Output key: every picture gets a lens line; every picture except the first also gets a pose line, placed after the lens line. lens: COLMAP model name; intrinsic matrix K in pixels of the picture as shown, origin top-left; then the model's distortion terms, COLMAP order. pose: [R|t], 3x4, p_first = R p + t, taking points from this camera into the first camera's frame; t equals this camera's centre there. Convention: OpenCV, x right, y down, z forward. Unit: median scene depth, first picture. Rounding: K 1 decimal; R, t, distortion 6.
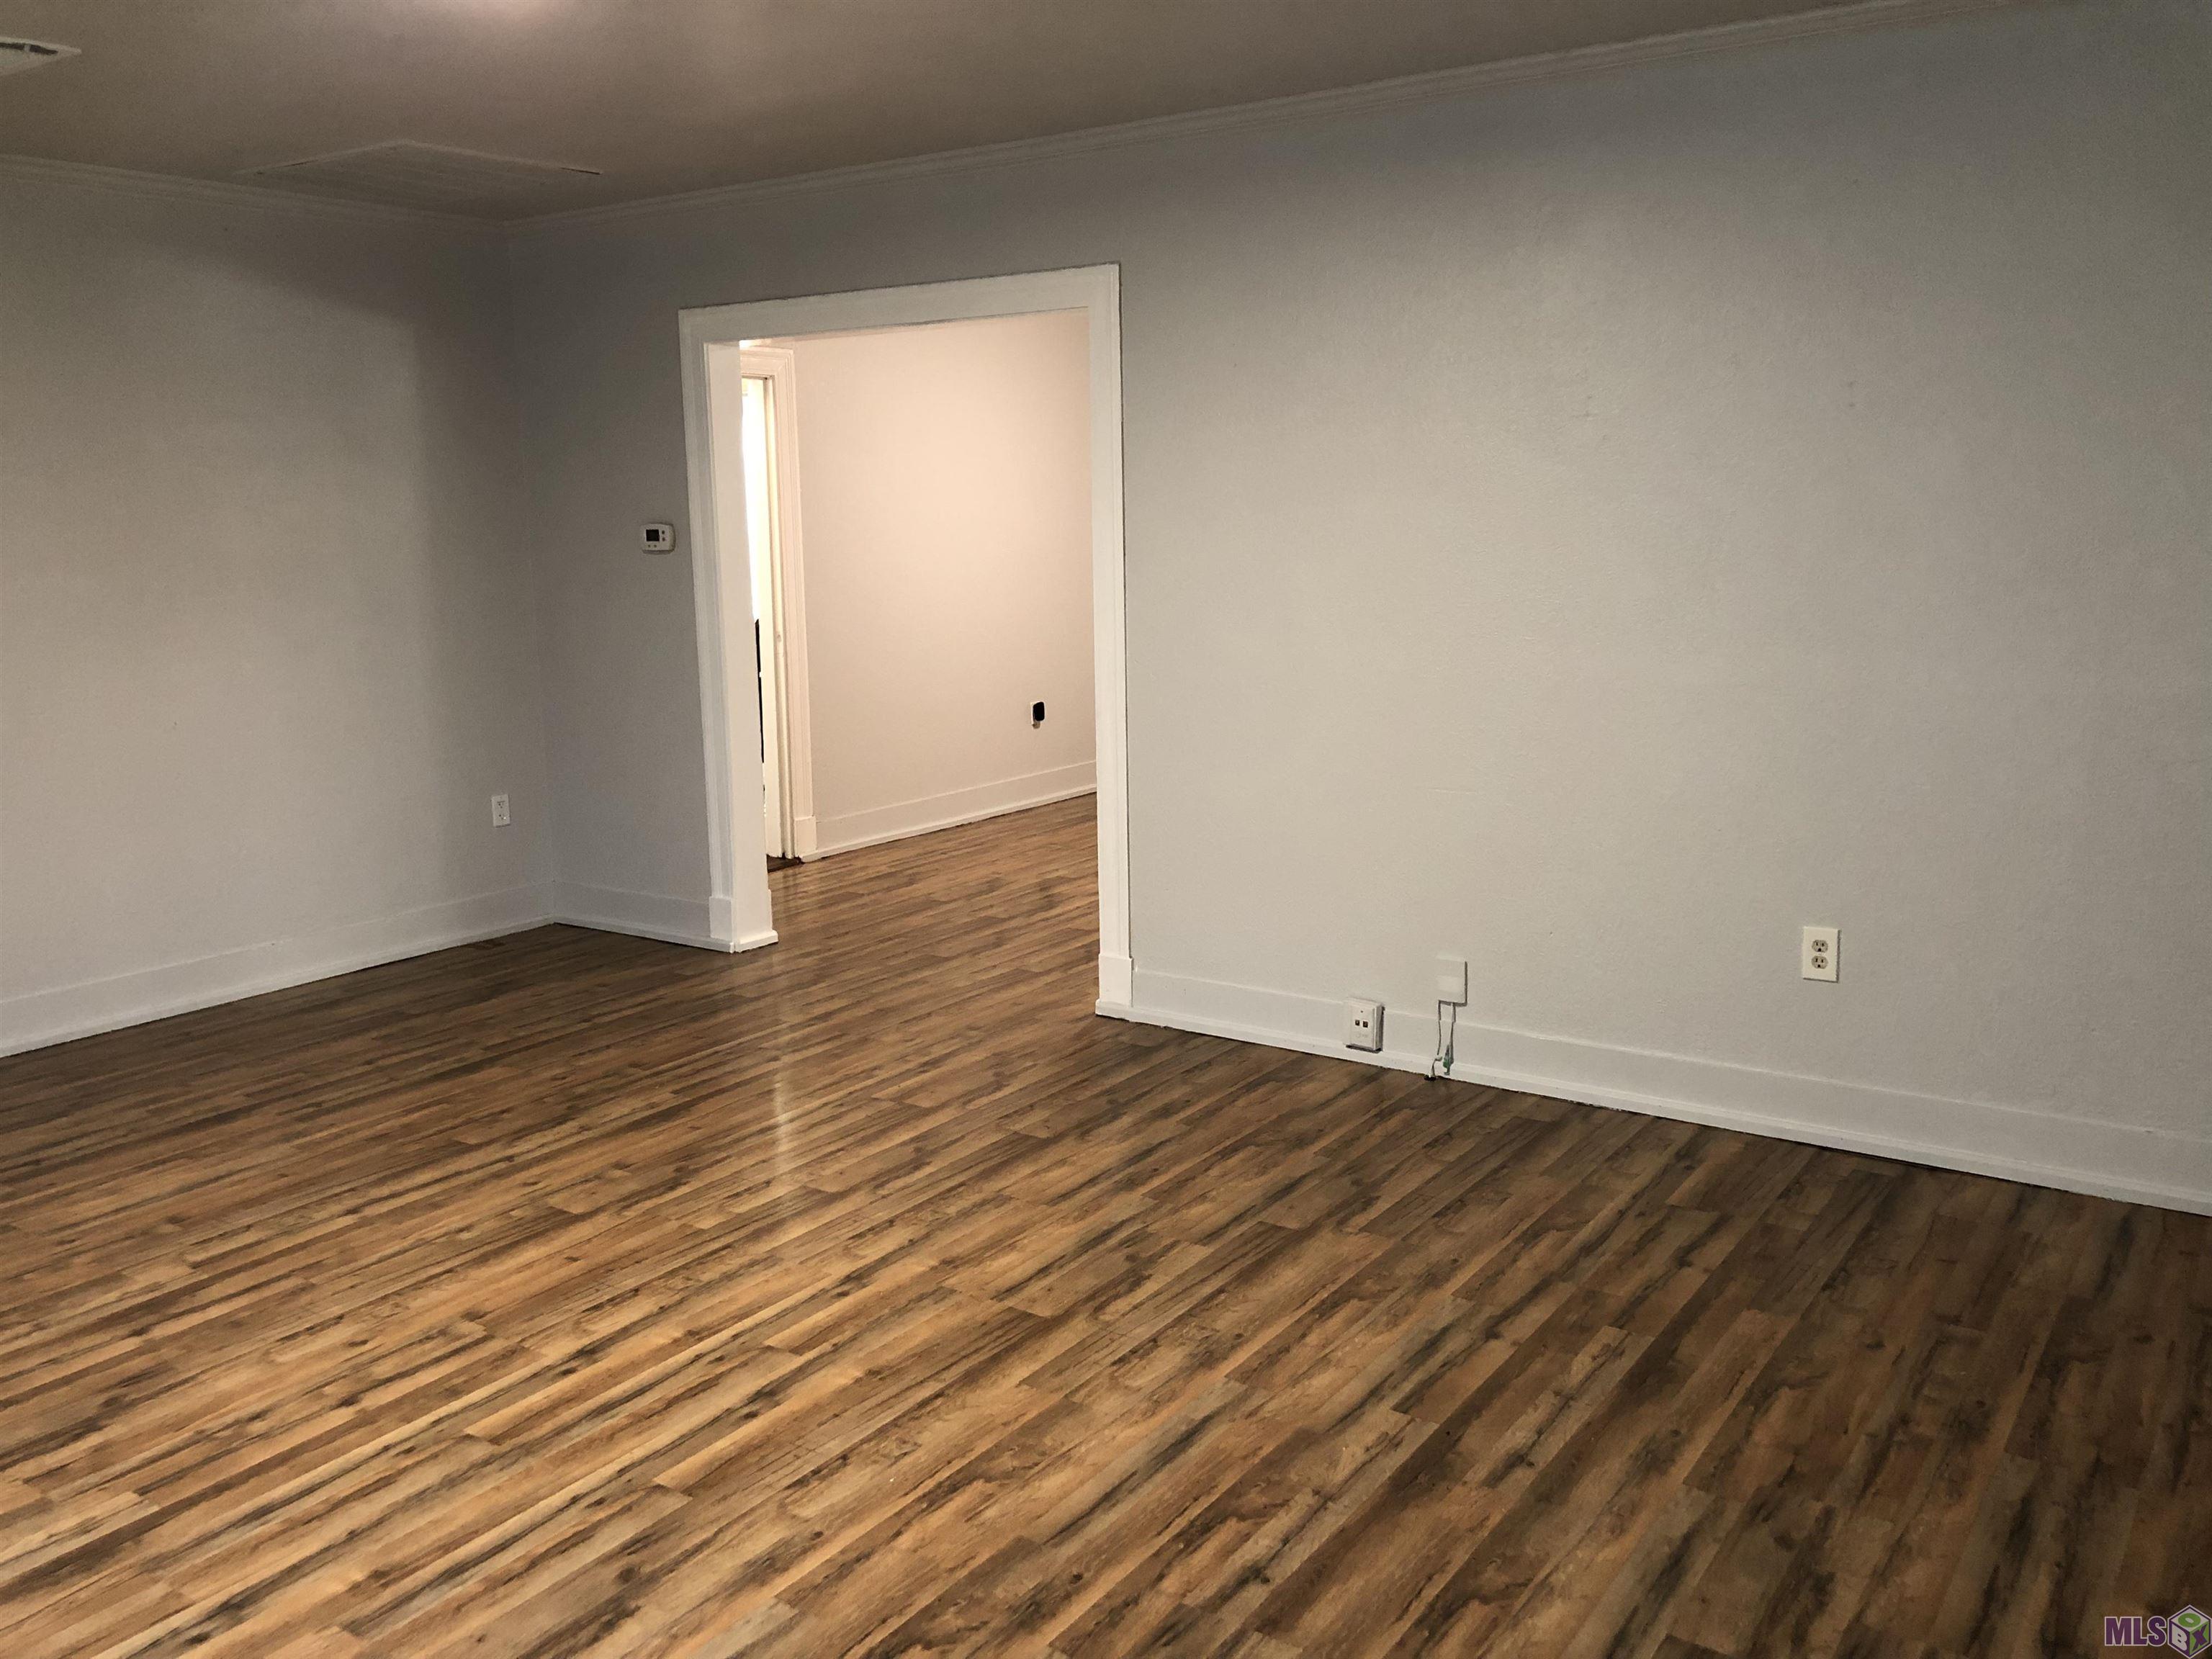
lens RADIAL K [[1791.6, 0, 1106.0], [0, 1791.6, 829.5], [0, 0, 1]] dist [-0.034916, 0.004044]
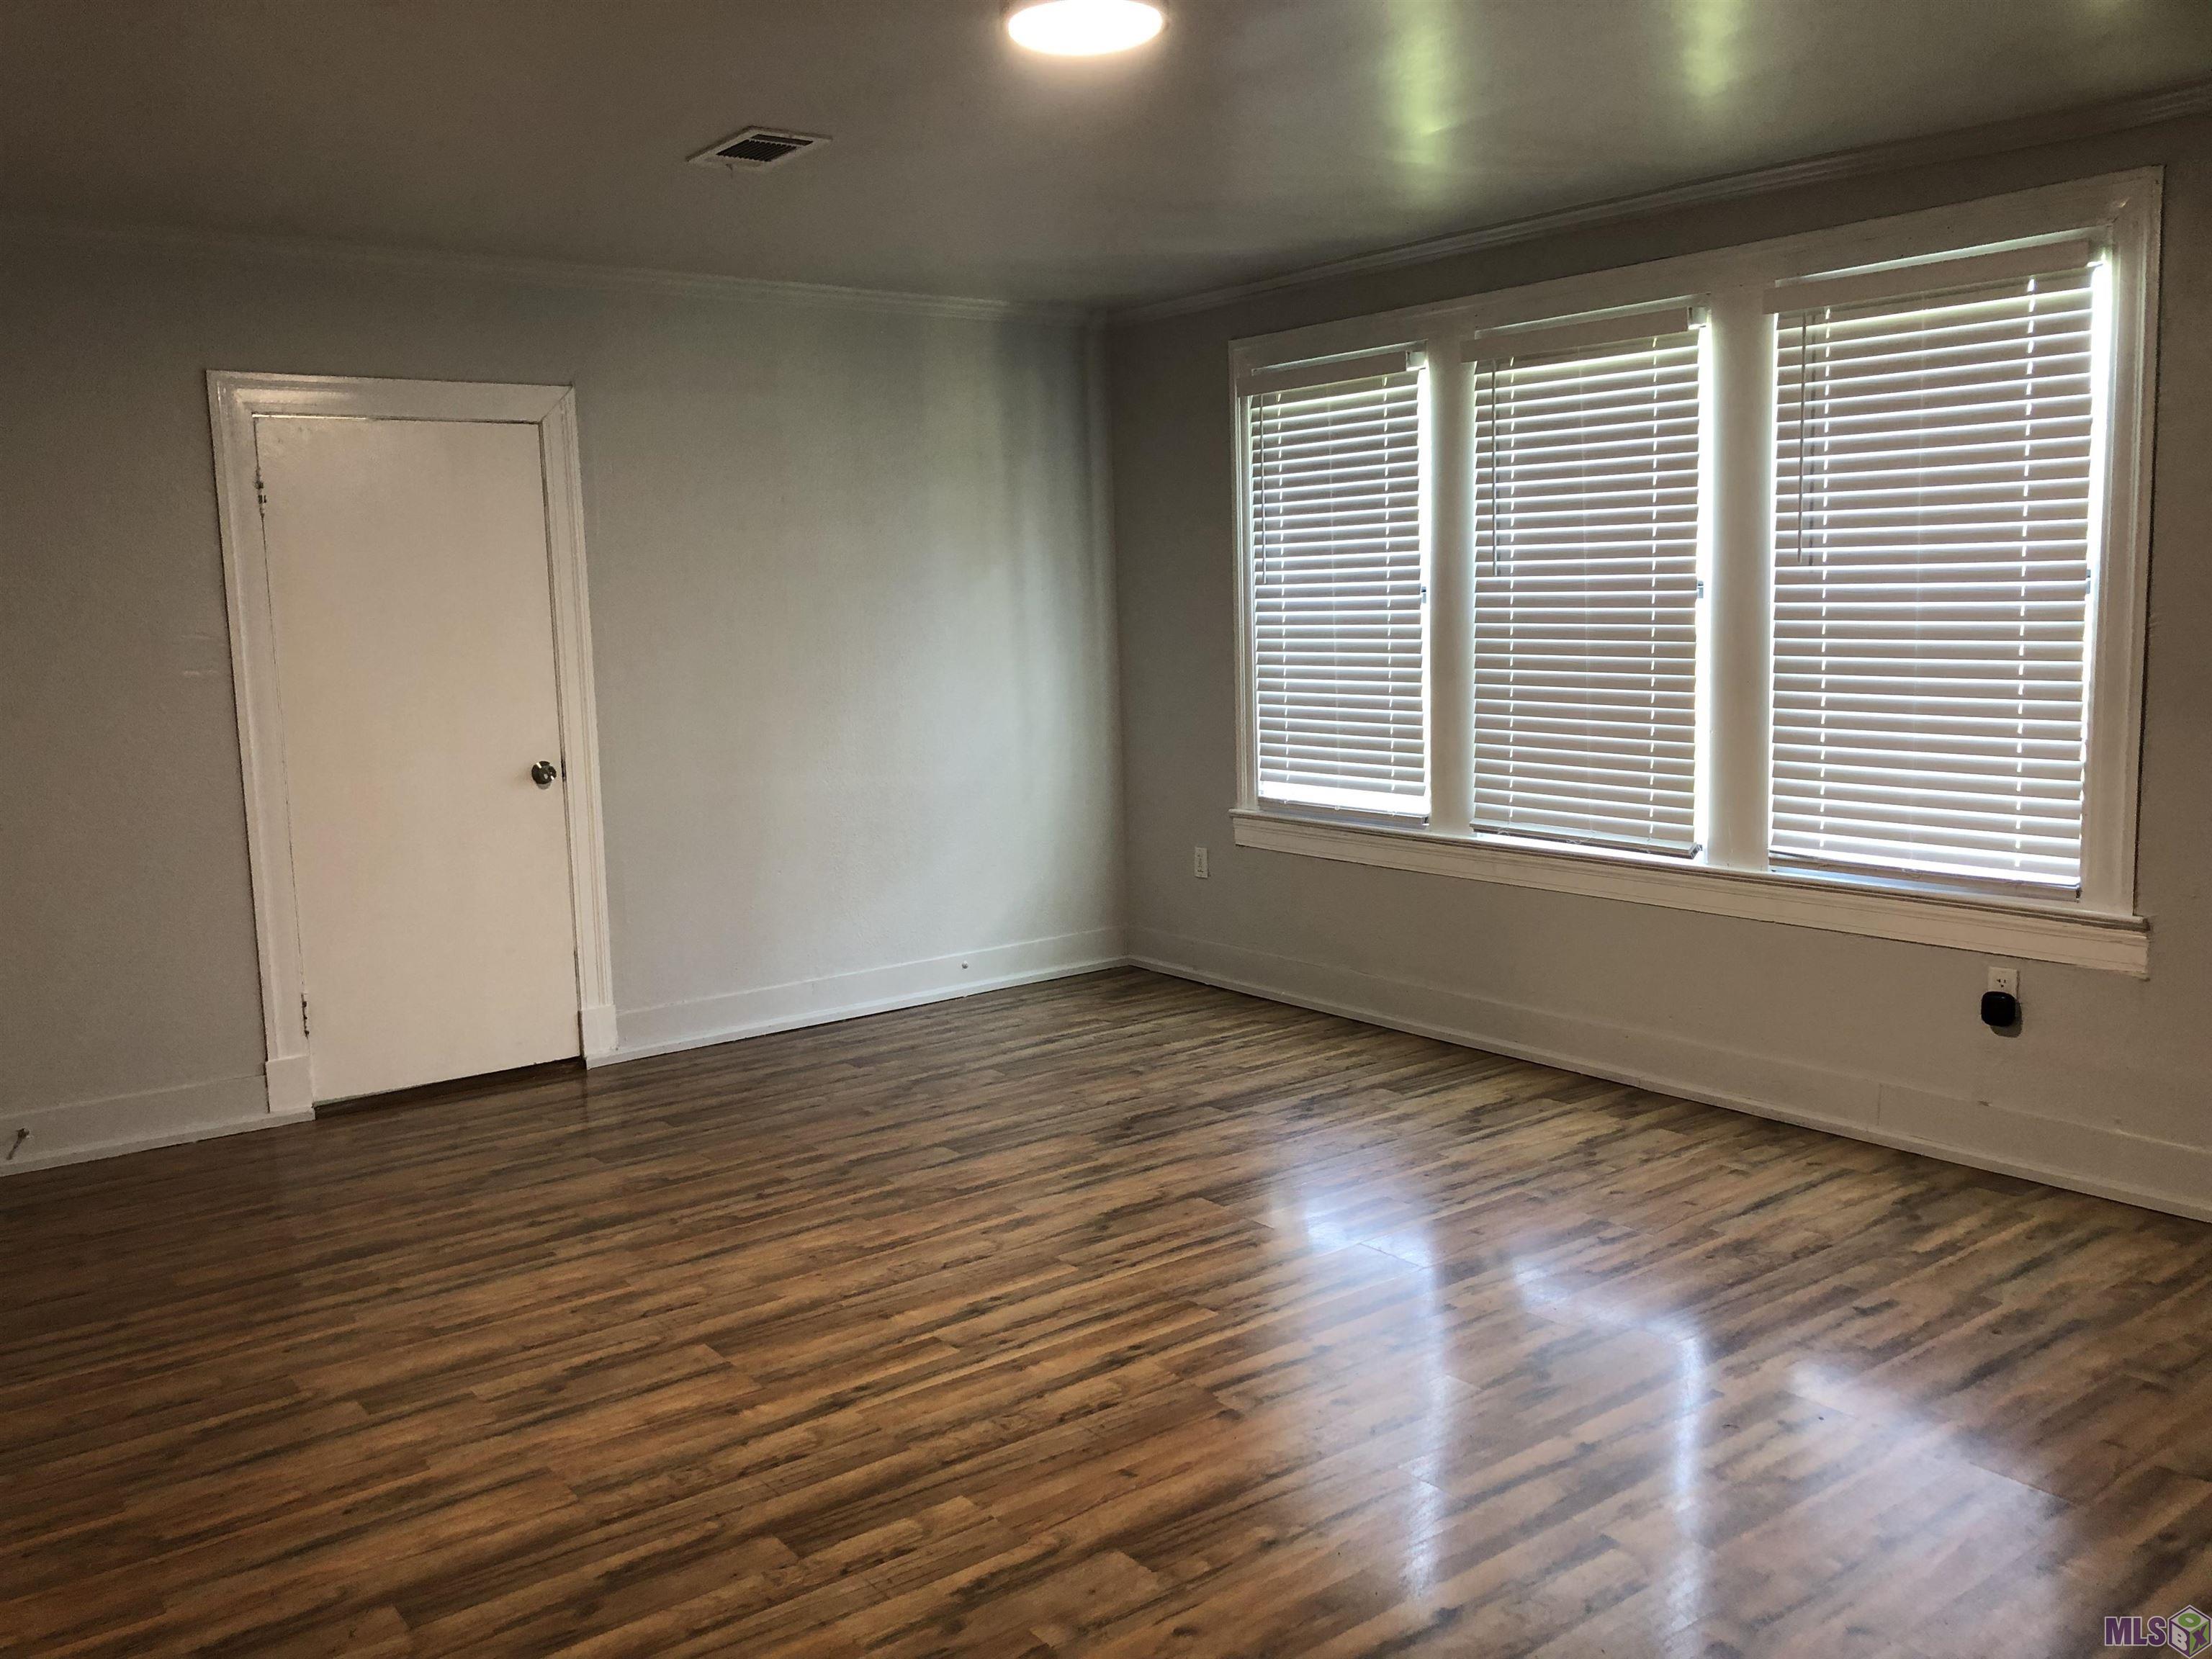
lens RADIAL K [[1763.9, 0, 1116.4], [0, 1763.9, 785.7], [0, 0, 1]] dist [0.092506, -0.101242]
pose [[-0.952238, 0.005457, 0.305309, -0.602109], [0.095020, 0.955496, 0.279284, -0.323680], [-0.290197, 0.294955, -0.910377, 1.821024]]
